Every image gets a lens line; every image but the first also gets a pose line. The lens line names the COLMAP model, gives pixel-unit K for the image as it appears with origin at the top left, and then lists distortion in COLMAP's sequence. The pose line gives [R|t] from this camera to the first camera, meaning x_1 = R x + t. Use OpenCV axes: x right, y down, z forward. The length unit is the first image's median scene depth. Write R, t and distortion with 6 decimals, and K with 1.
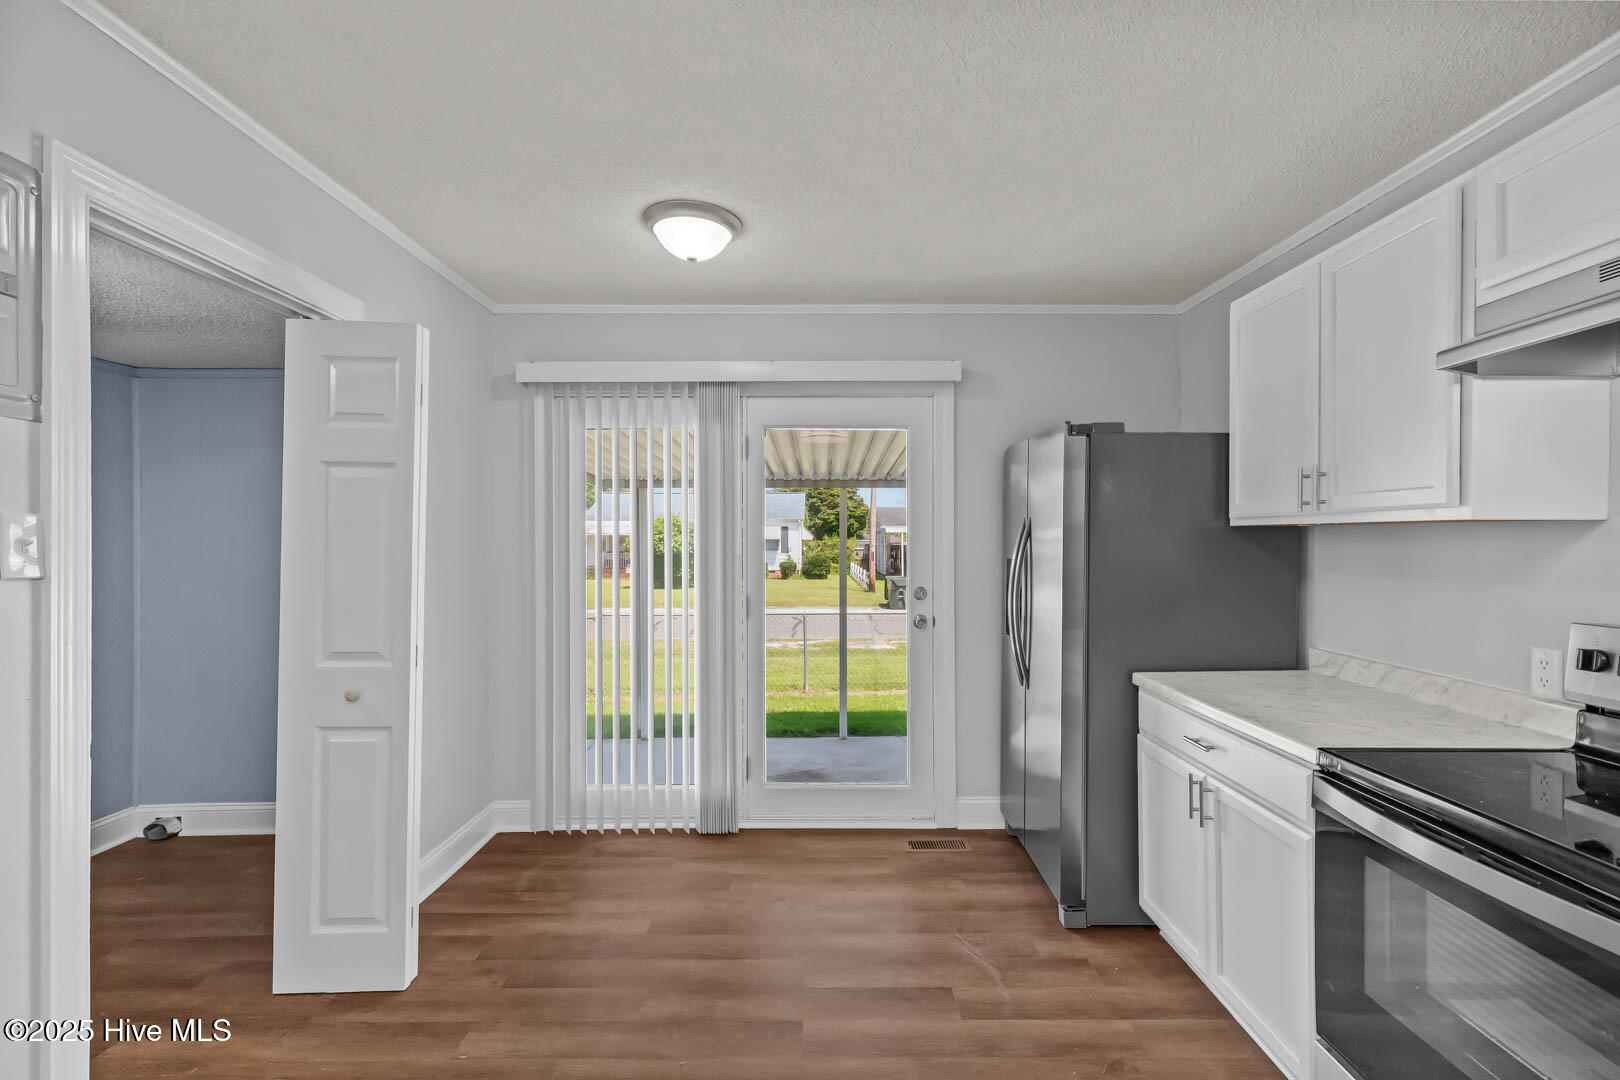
lens RADIAL K [[737.9, 0, 822.9], [0, 737.9, 542.6], [0, 0, 1]] dist [0.000770, 0.000113]
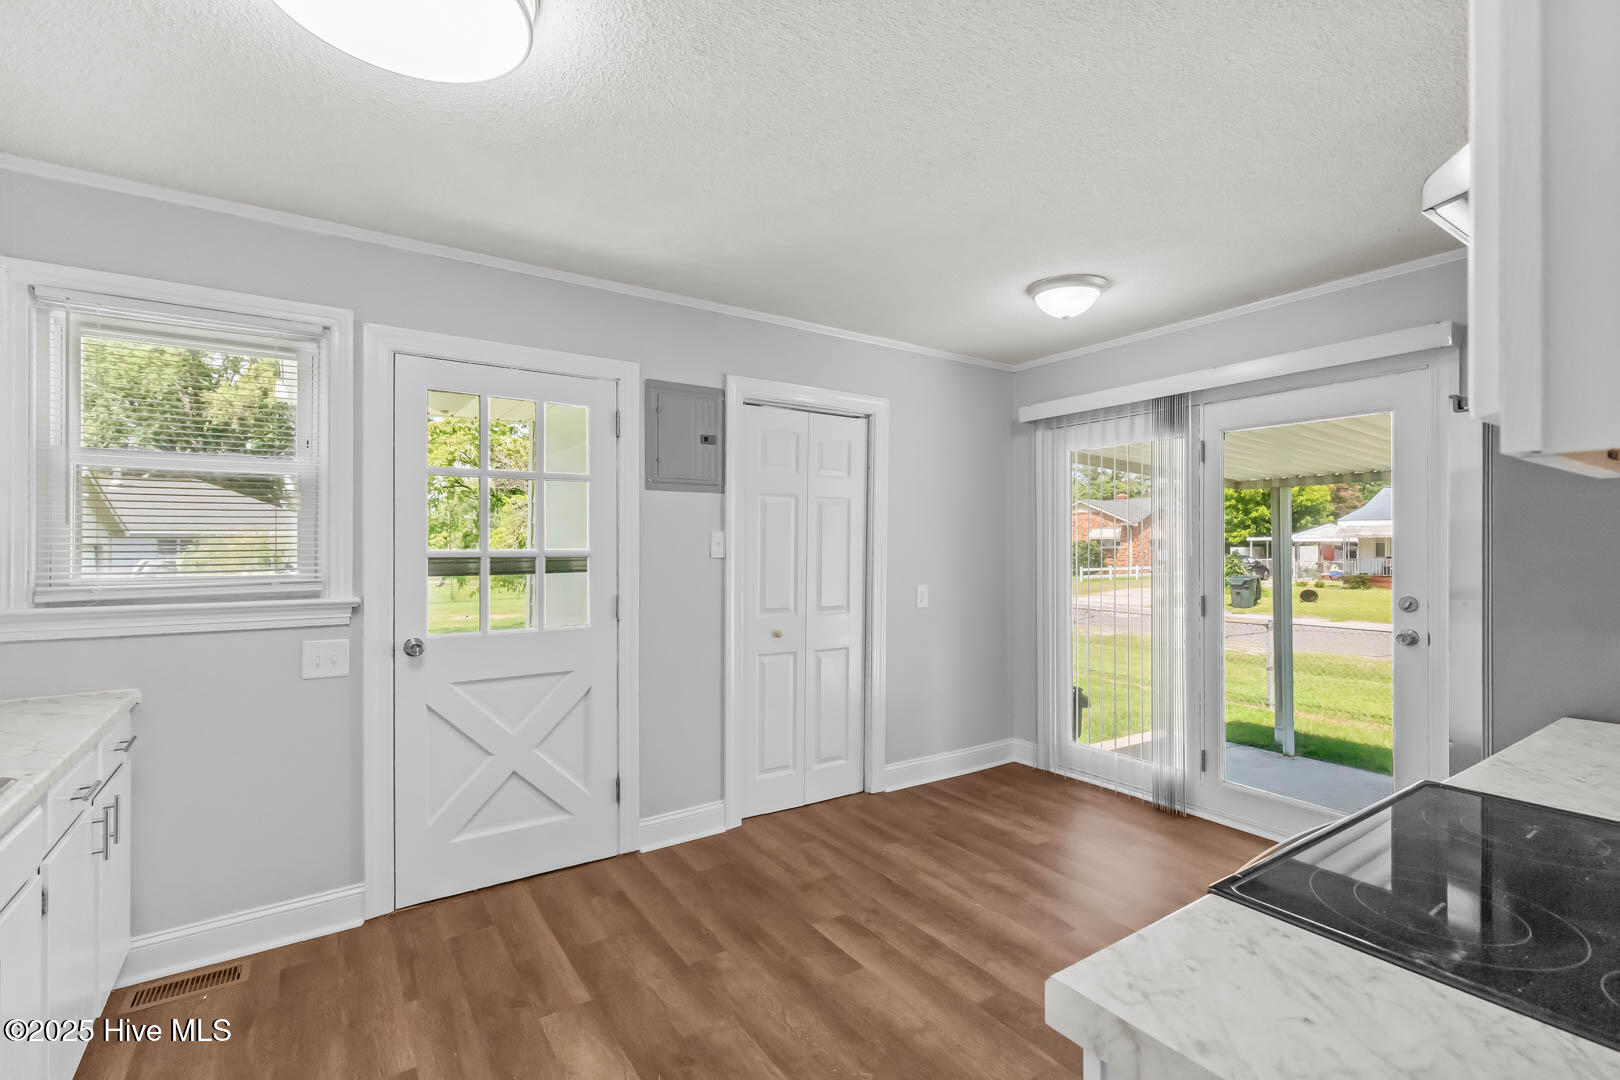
lens RADIAL K [[729.7, 0, 807.9], [0, 729.7, 543.0], [0, 0, 1]] dist [0.002853, 0.000247]
pose [[0.544094, -0.000956, -0.839024, 0.502701], [-0.002593, 0.999993, -0.002821, 0.003063], [0.839020, 0.003710, 0.544087, -0.032691]]
